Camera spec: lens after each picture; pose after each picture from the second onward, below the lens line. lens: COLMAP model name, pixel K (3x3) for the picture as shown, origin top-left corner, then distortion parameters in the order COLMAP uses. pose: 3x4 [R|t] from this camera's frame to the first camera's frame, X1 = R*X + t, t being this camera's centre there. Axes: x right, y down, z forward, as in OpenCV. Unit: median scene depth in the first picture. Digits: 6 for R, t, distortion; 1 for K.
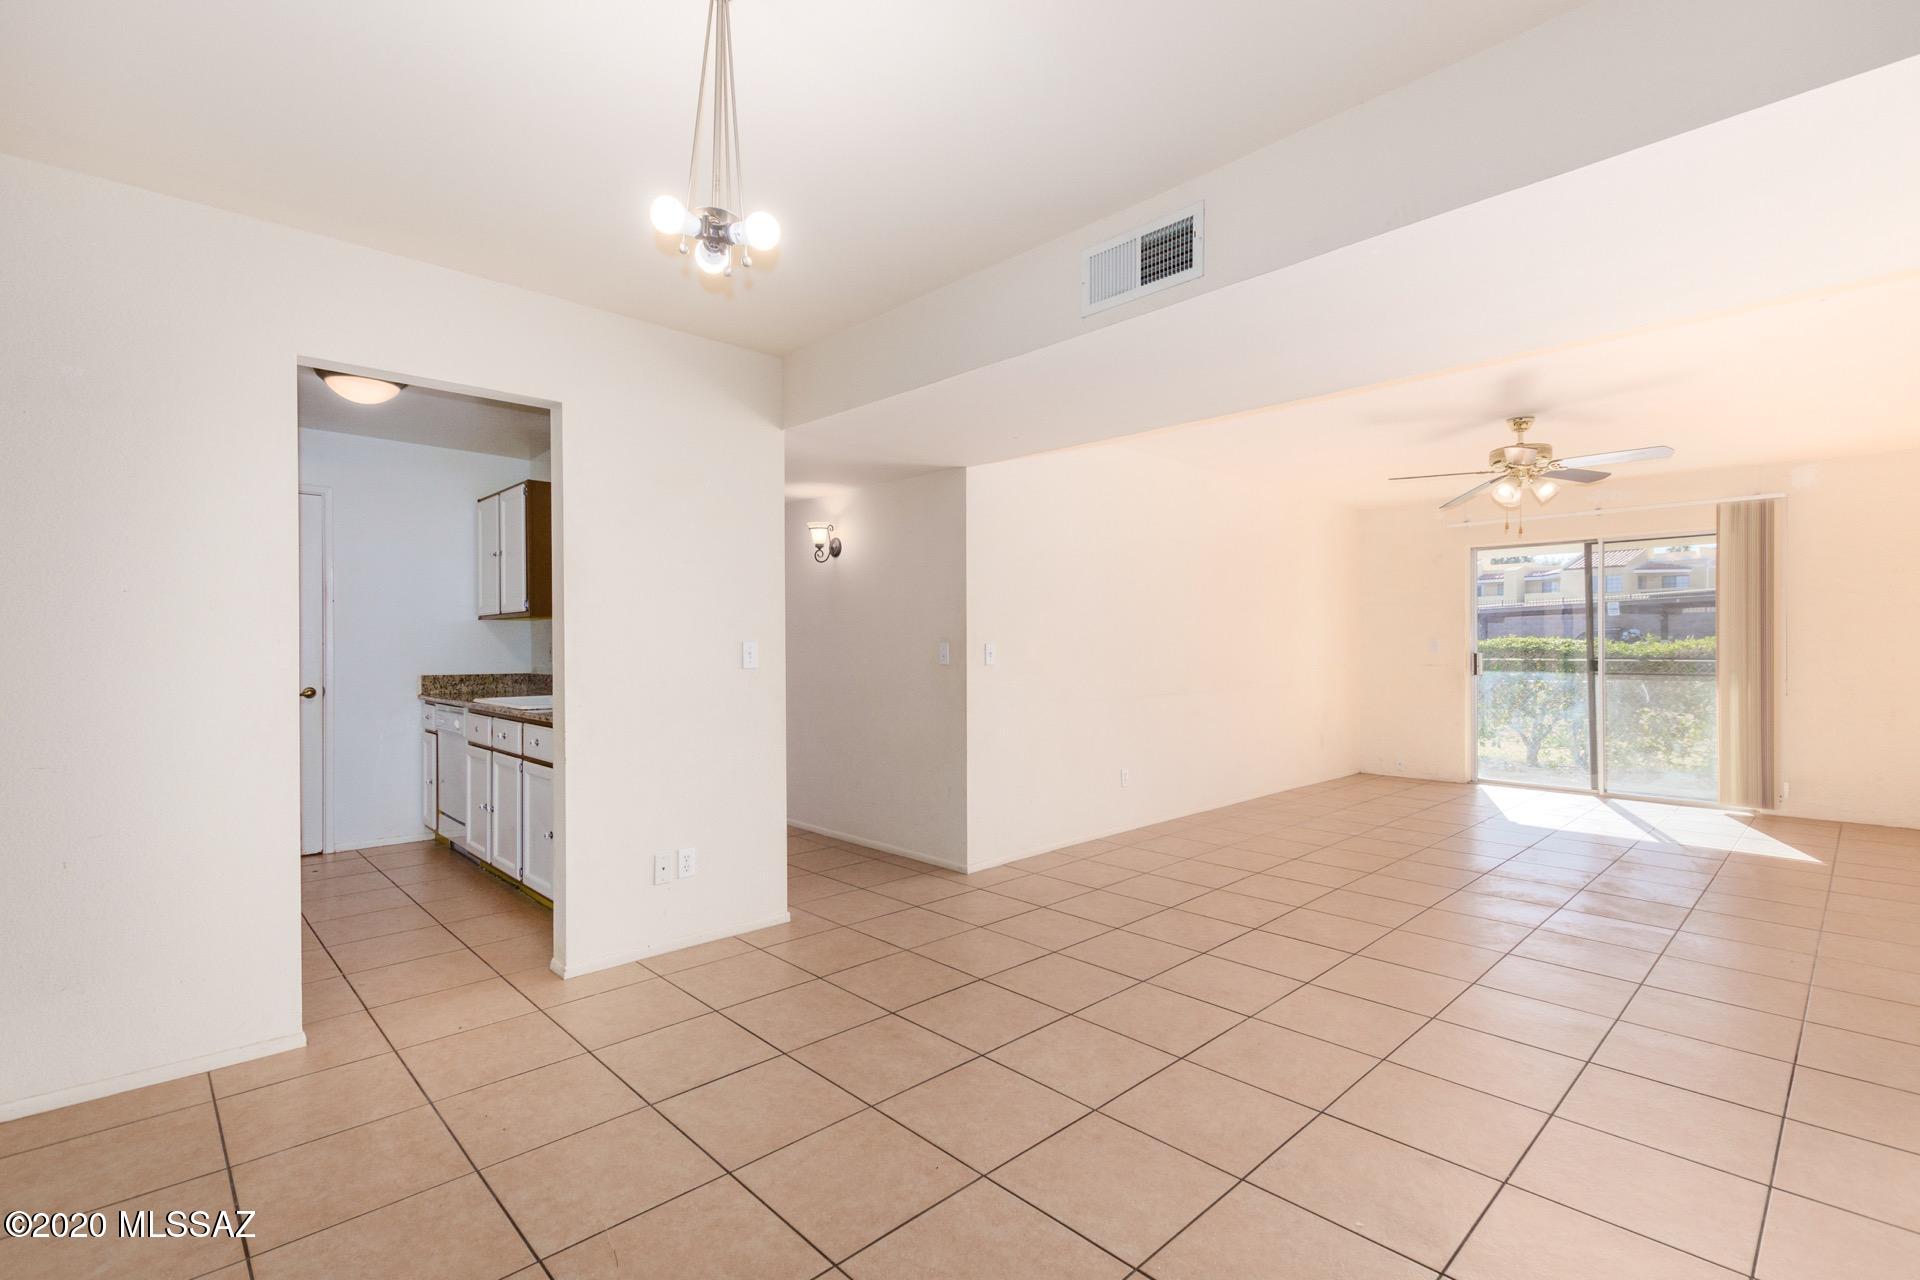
lens RADIAL K [[876.3, 0, 962.9], [0, 876.3, 644.5], [0, 0, 1]] dist [0.009171, -0.004572]
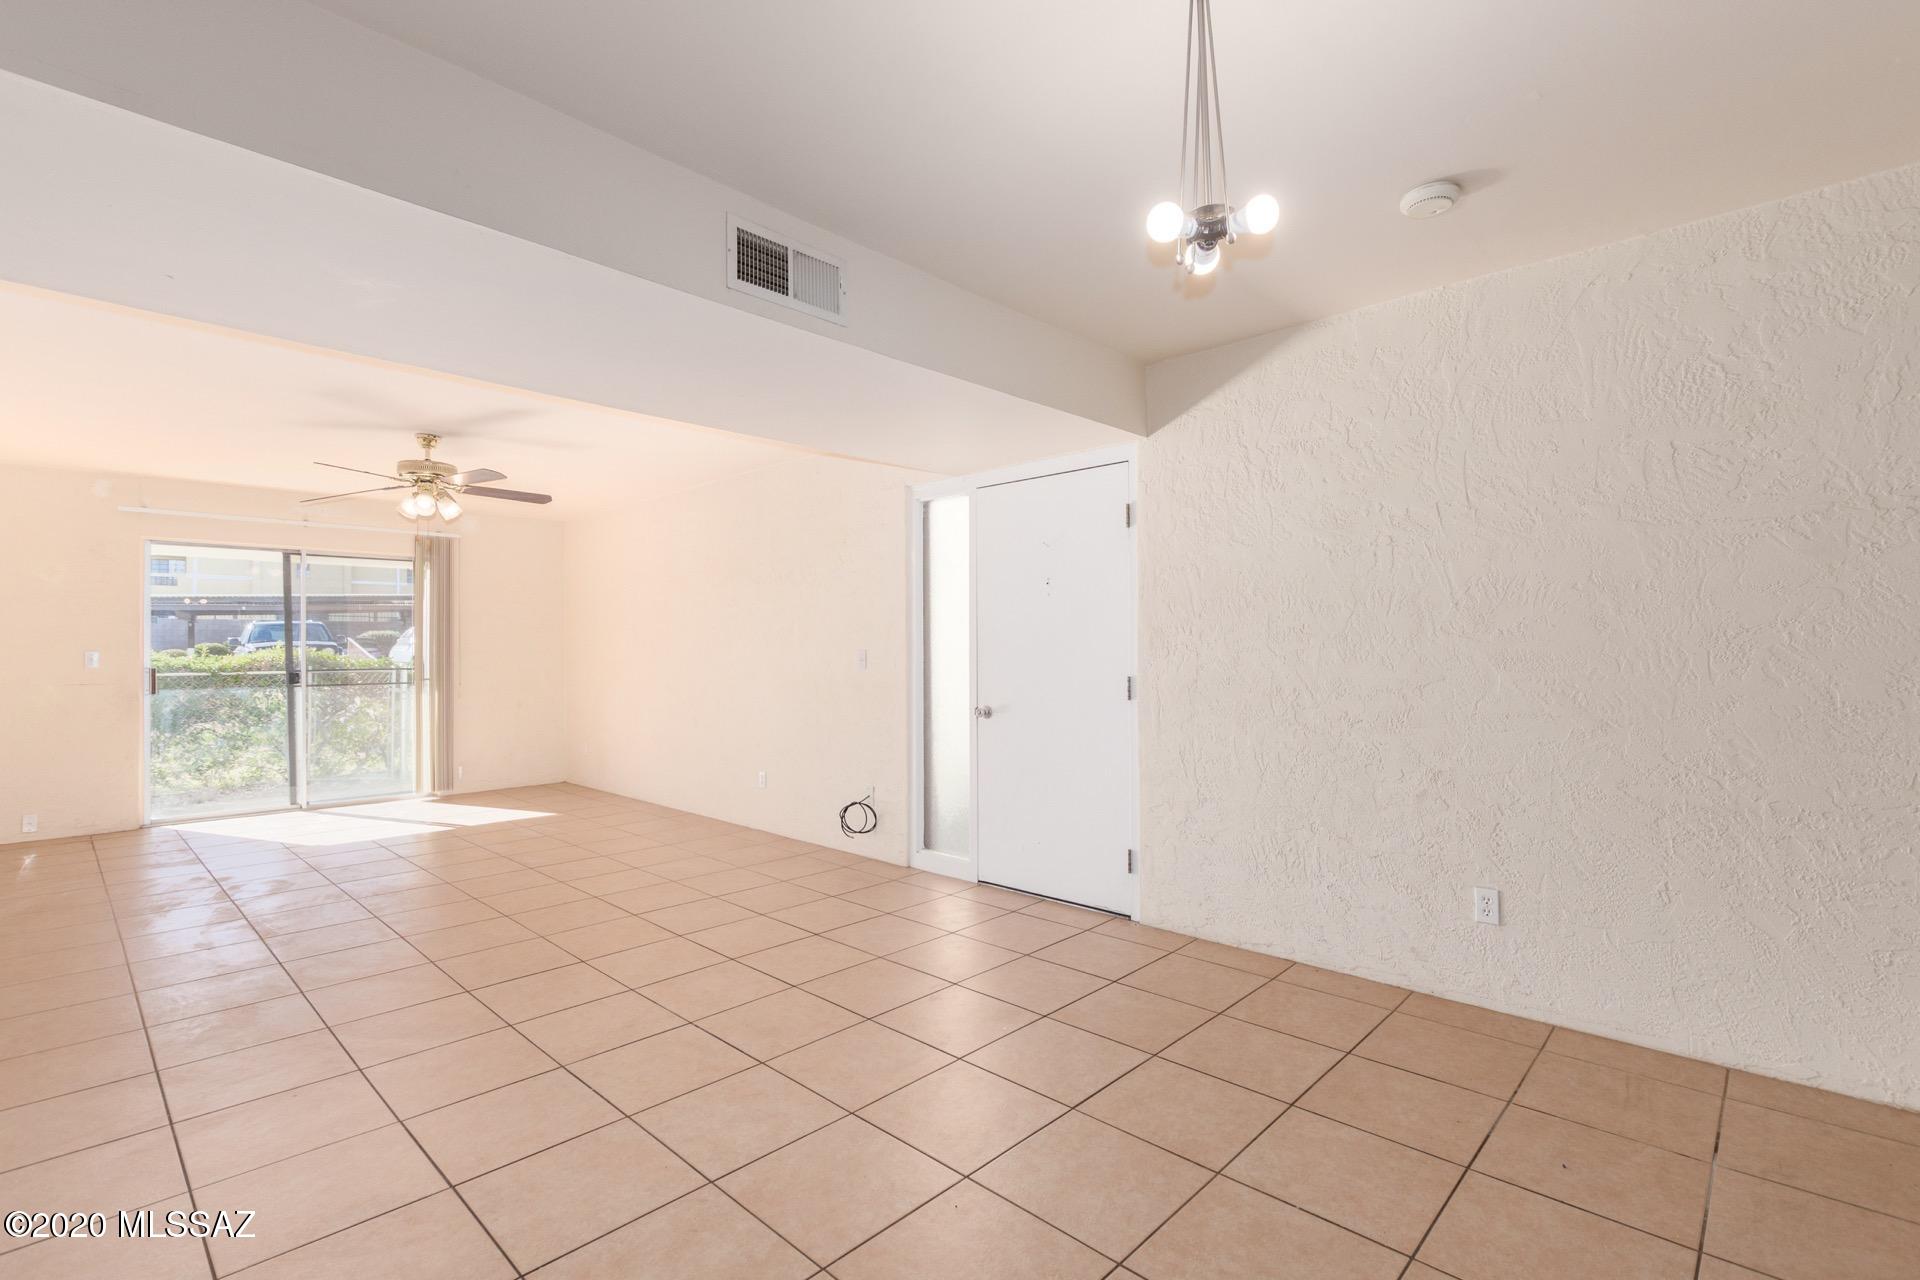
lens RADIAL K [[876.3, 0, 945.9], [0, 876.3, 646.9], [0, 0, 1]] dist [0.009171, -0.004572]
pose [[-0.036072, 0.006809, 0.999326, -0.325782], [0.006438, 0.999958, -0.006581, 0.000122], [-0.999328, 0.006196, -0.036114, 0.347675]]
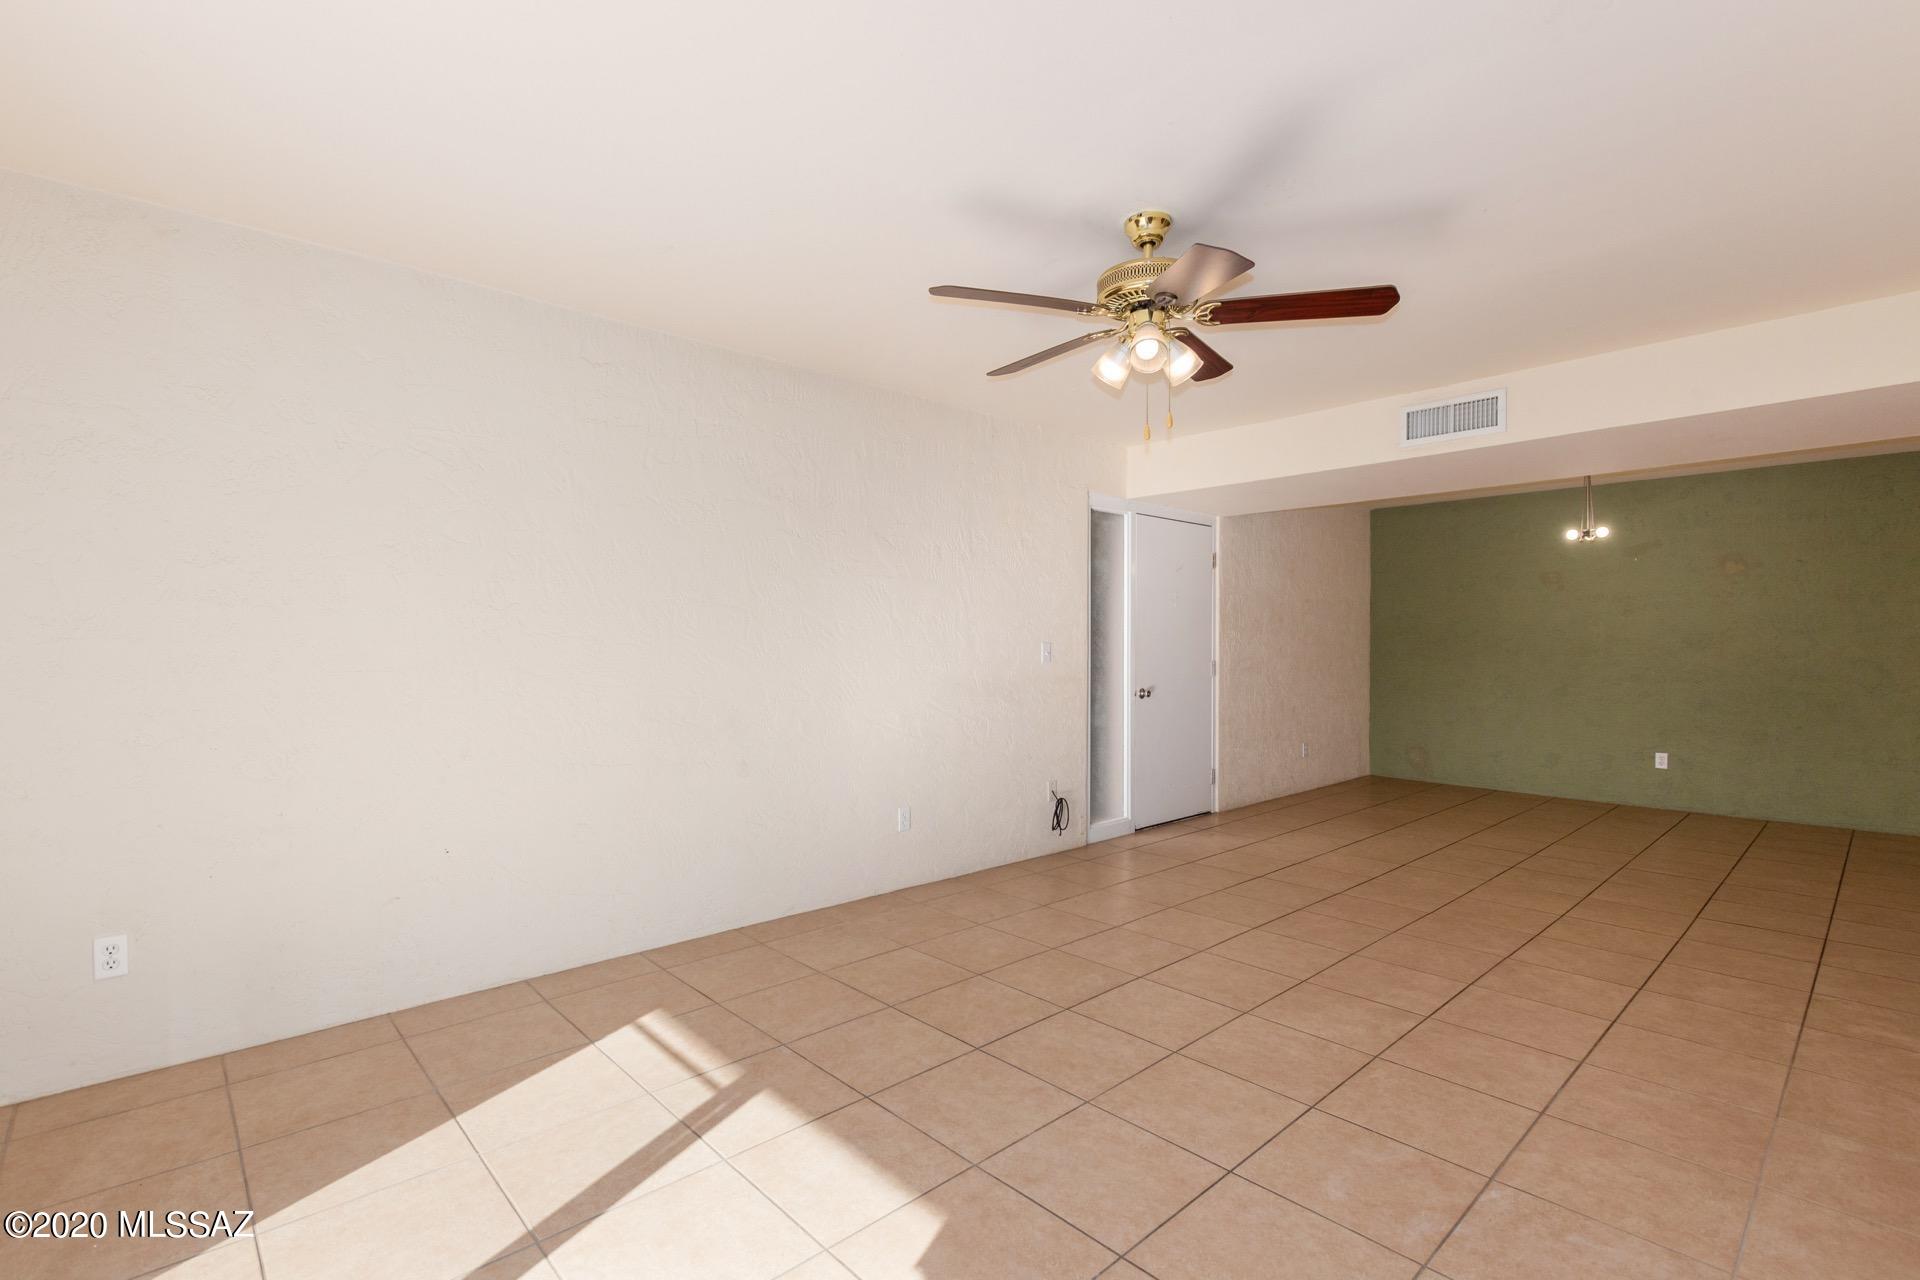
lens RADIAL K [[876.3, 0, 958.2], [0, 876.3, 648.6], [0, 0, 1]] dist [0.009171, -0.004572]
pose [[-0.999853, 0.001540, 0.017066, 0.591434], [0.001657, 0.999975, 0.006895, -0.004633], [-0.017055, 0.006922, -0.999831, 1.223788]]
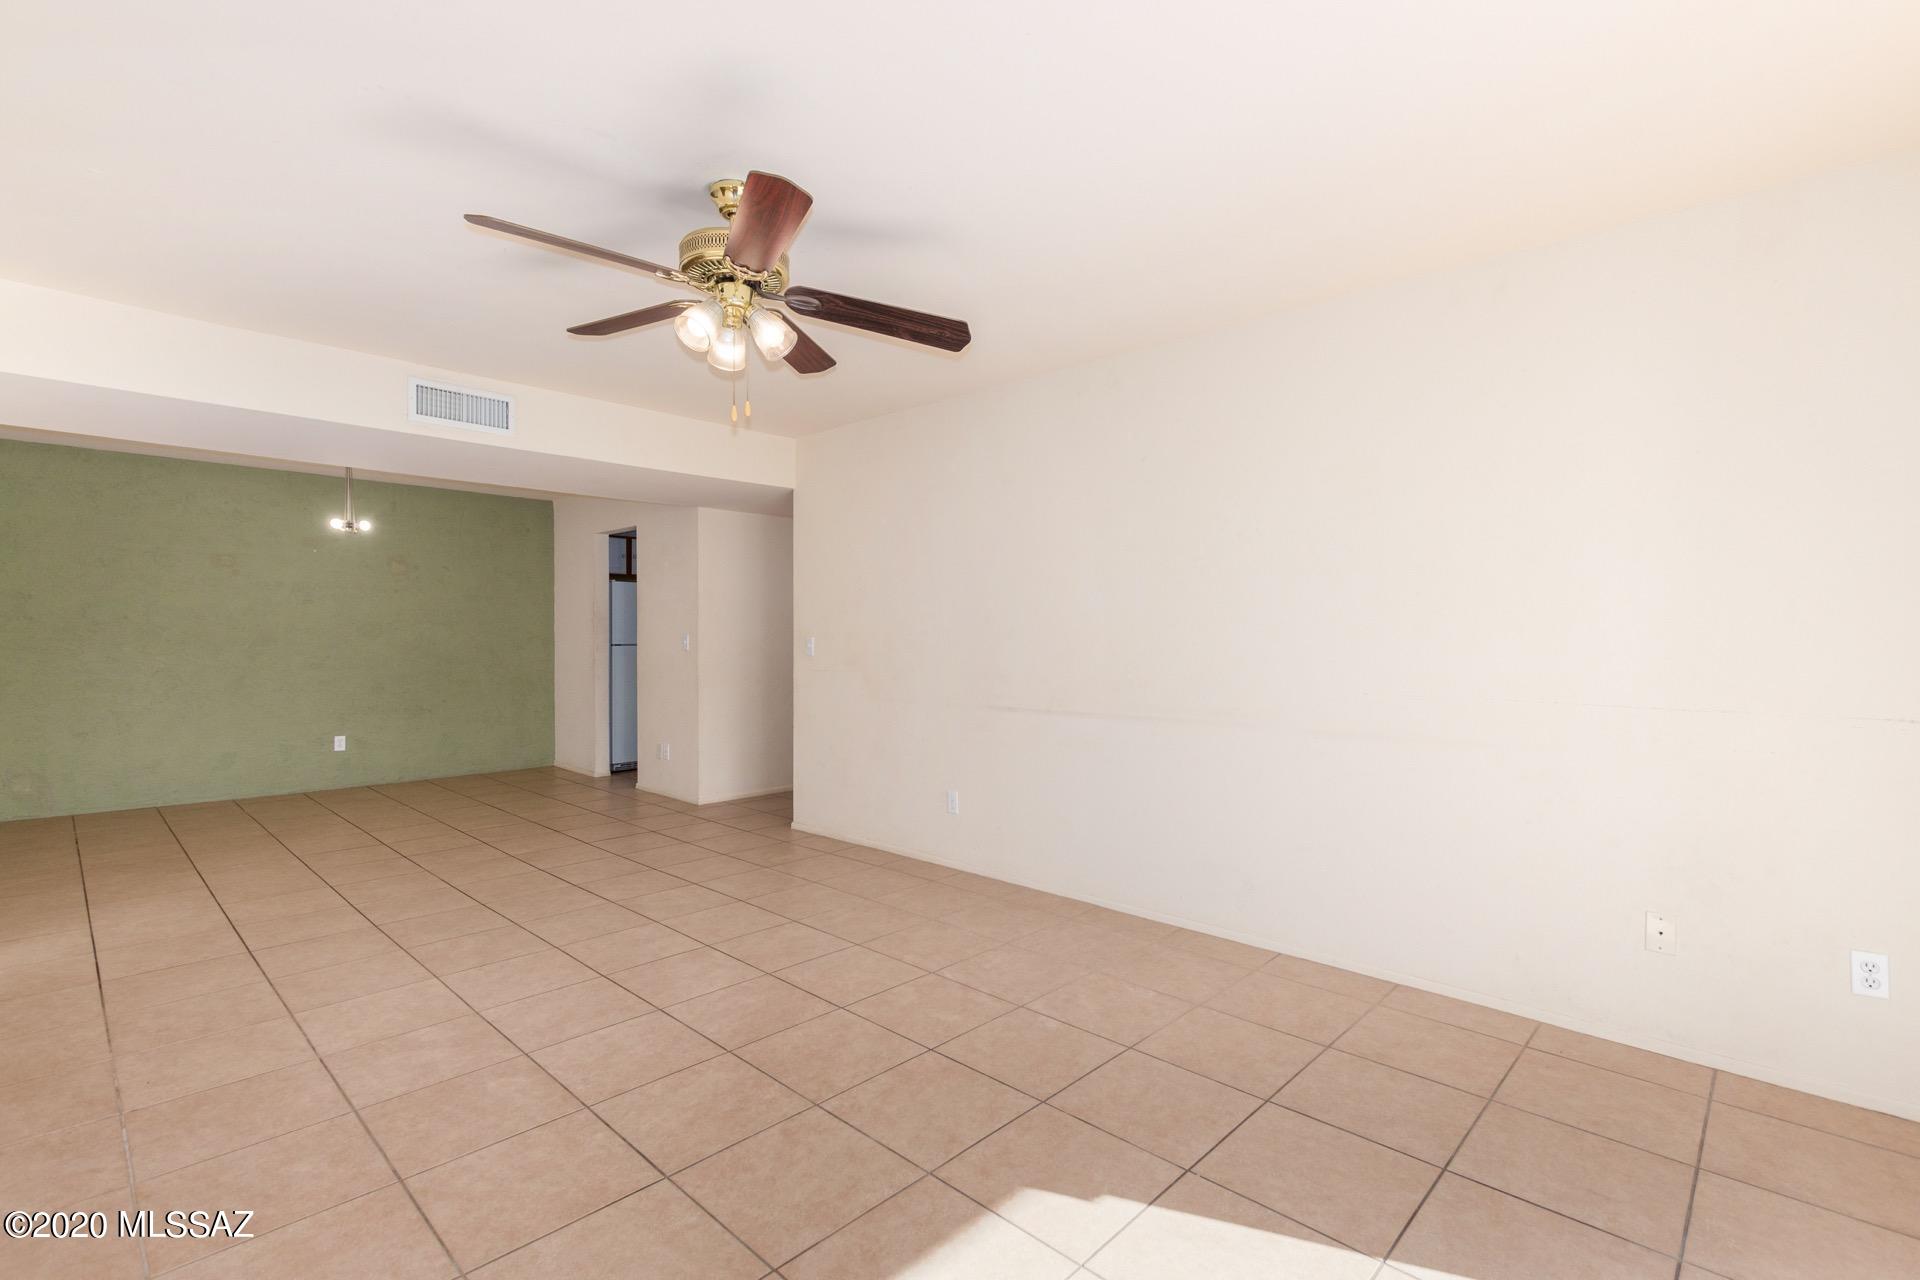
lens RADIAL K [[876.3, 0, 949.1], [0, 876.3, 642.6], [0, 0, 1]] dist [0.009171, -0.004572]
pose [[0.035304, 0.011888, -0.999306, 0.913944], [-0.003484, 0.999925, 0.011772, -0.005553], [0.999371, 0.003065, 0.035343, 0.885443]]
